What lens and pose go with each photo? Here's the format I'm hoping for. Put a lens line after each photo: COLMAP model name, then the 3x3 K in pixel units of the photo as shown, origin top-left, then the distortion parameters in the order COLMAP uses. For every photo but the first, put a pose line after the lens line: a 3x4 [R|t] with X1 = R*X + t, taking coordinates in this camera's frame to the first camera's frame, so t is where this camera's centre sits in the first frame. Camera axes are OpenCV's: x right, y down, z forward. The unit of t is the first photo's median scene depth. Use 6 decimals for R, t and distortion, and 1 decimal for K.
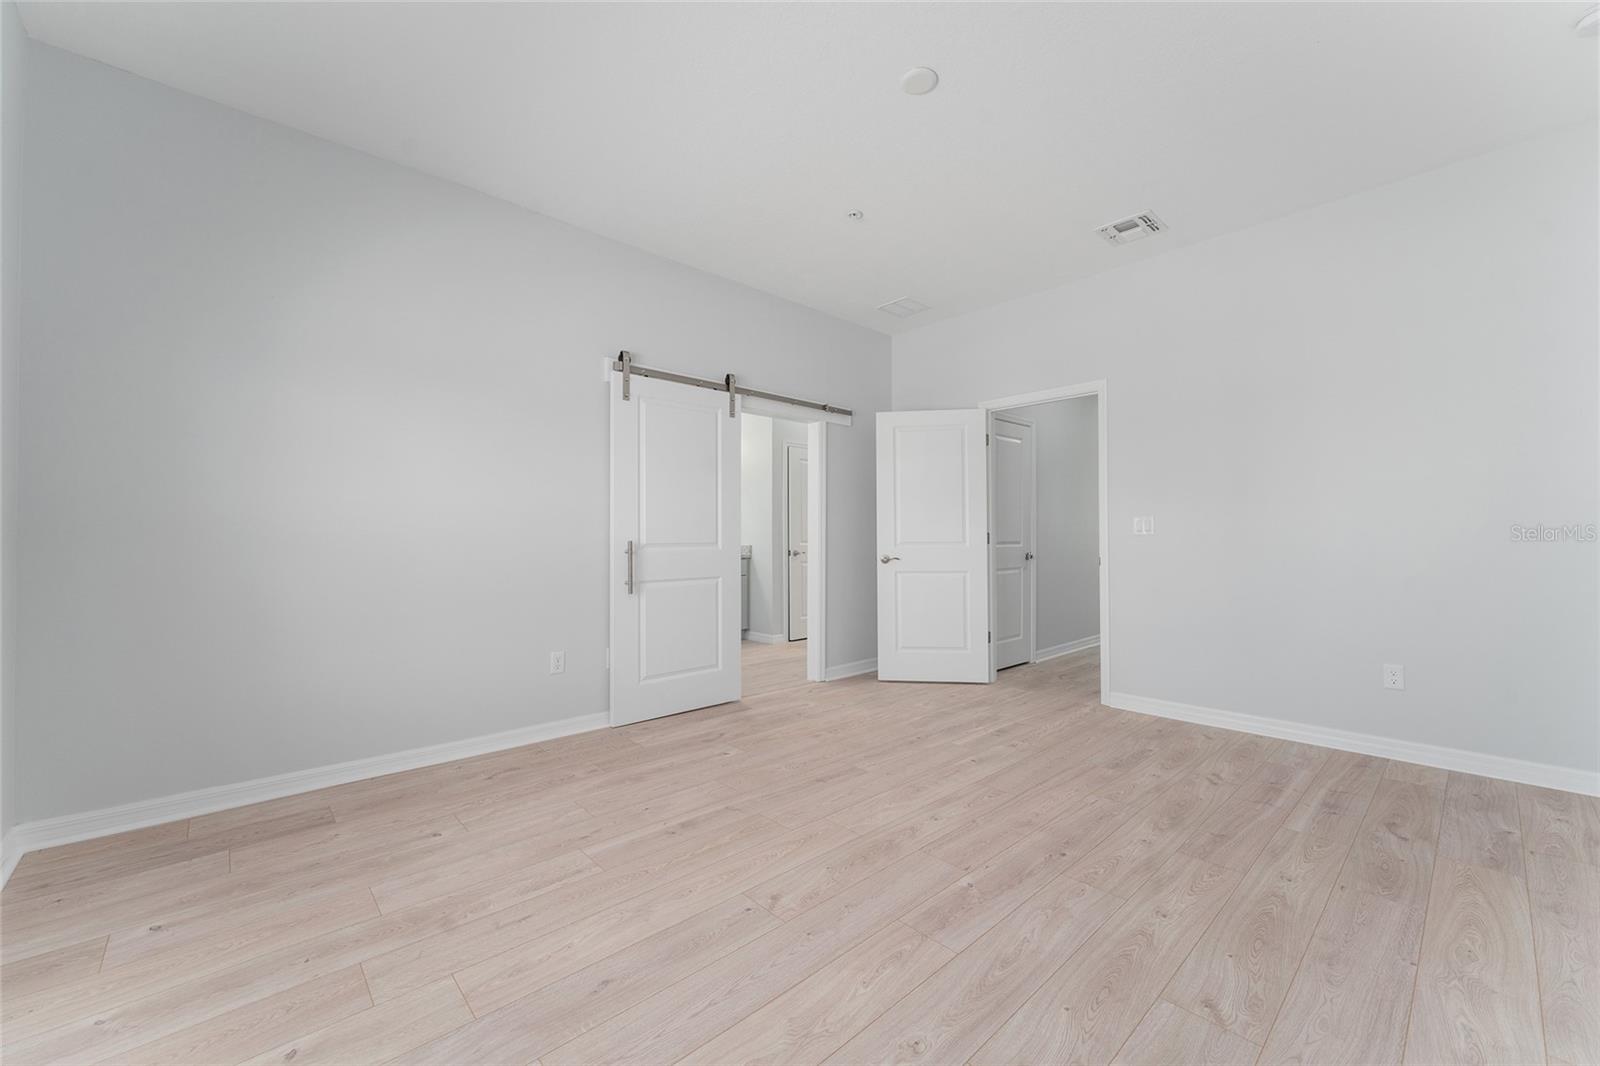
lens RADIAL K [[631.3, 0, 808.7], [0, 631.3, 532.3], [0, 0, 1]] dist [0.001913, 0.000425]
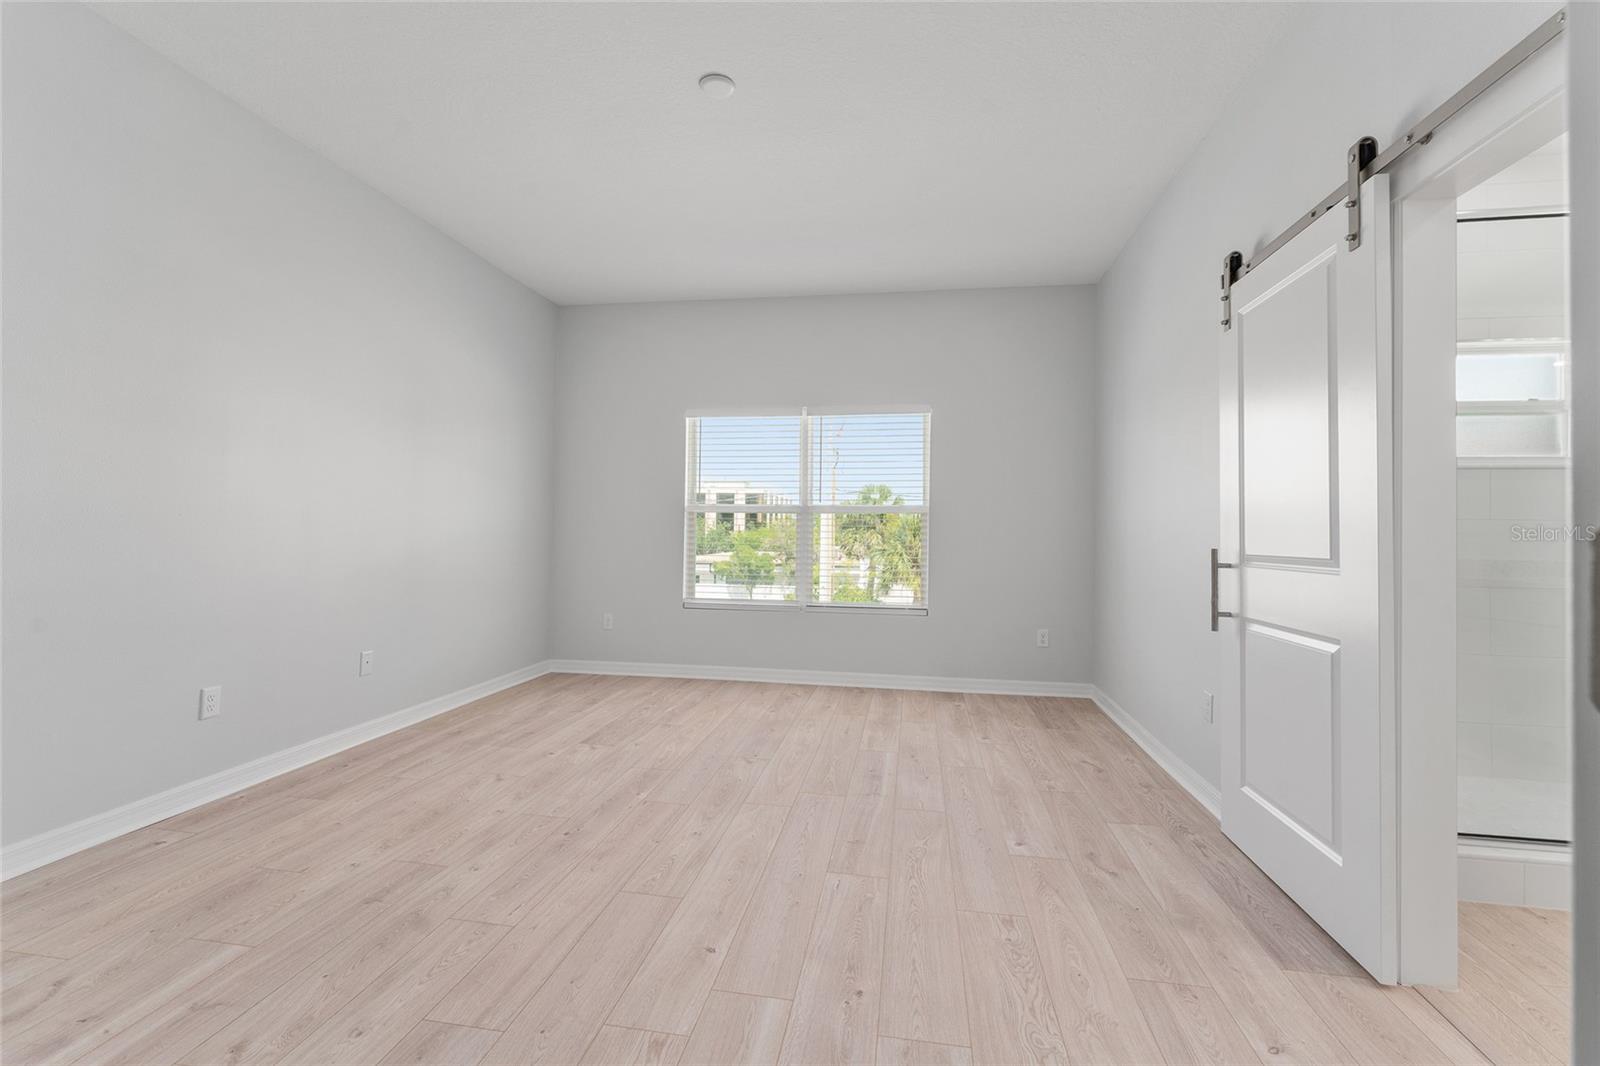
lens RADIAL K [[698.6, 0, 792.5], [0, 698.6, 515.6], [0, 0, 1]] dist [-0.000766, -0.000117]
pose [[-0.798650, -0.023538, -0.601336, 0.599965], [-0.008443, 0.999575, -0.027913, 0.003730], [0.601737, -0.017216, -0.798509, 1.594763]]
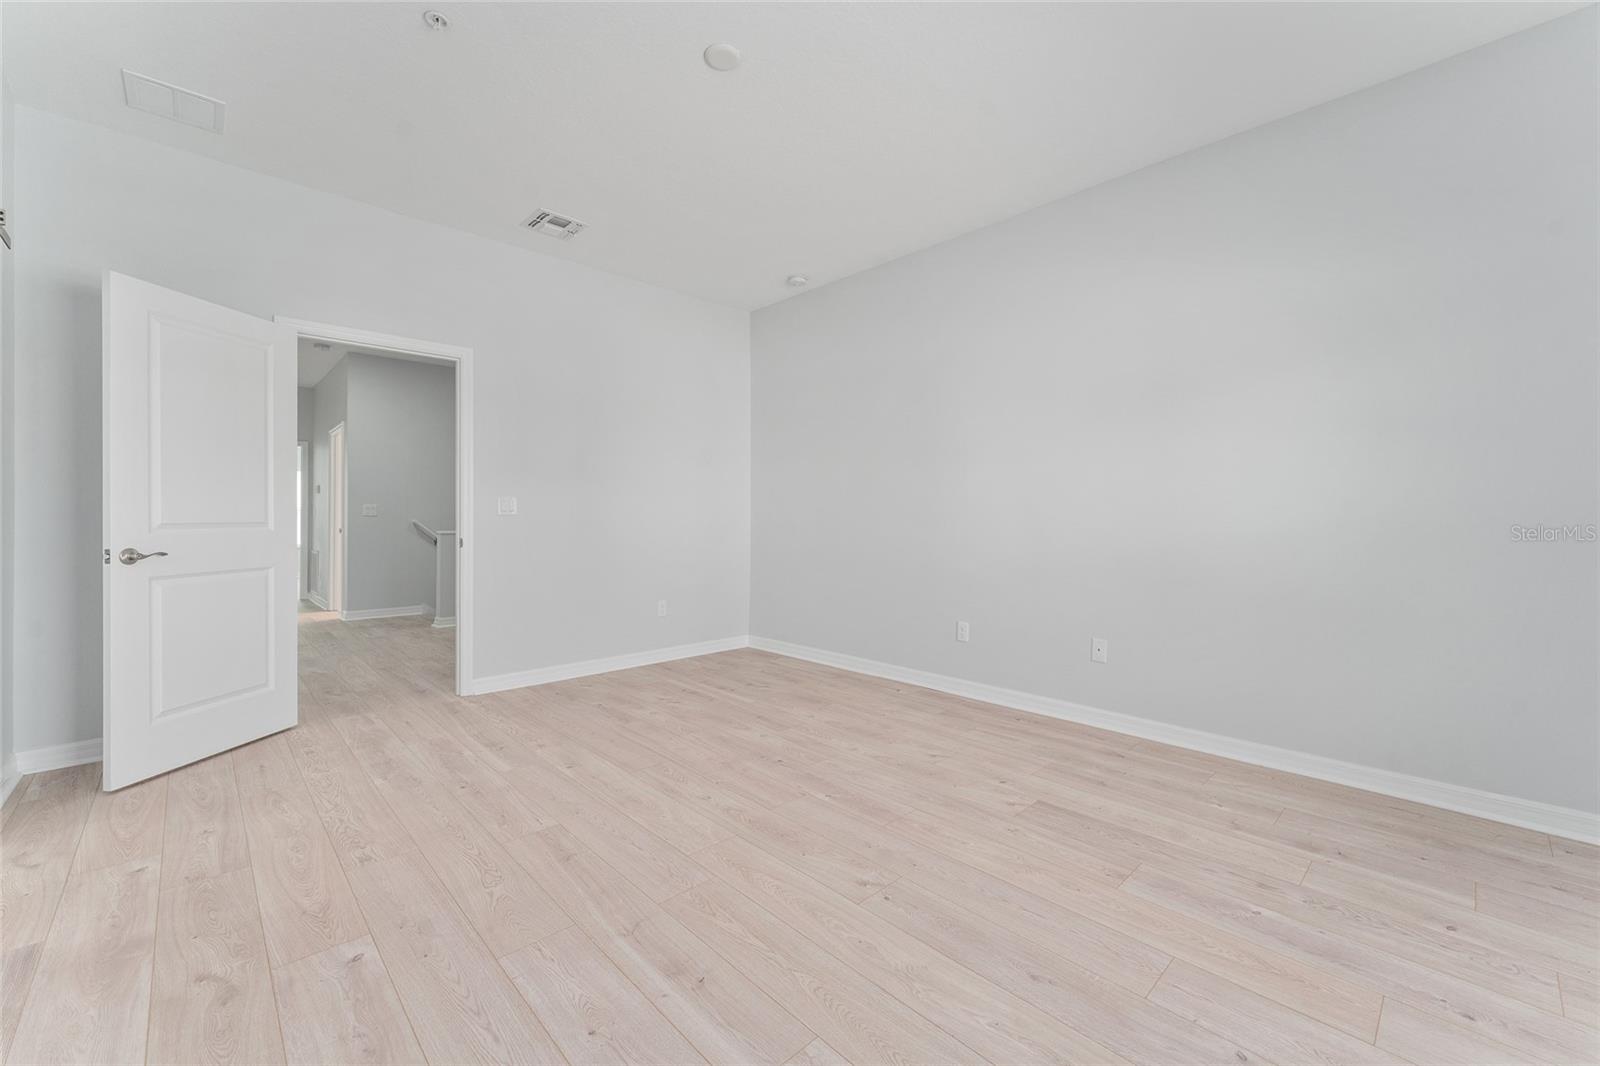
lens RADIAL K [[641.1, 0, 800.0], [0, 641.1, 533.0], [0, 0, 1]] dist [0.000262, 0.000583]
pose [[-0.008962, -0.020570, 0.999748, -0.669150], [-0.012944, 0.999707, 0.020453, 0.008220], [-0.999876, -0.012757, -0.009226, 0.716502]]
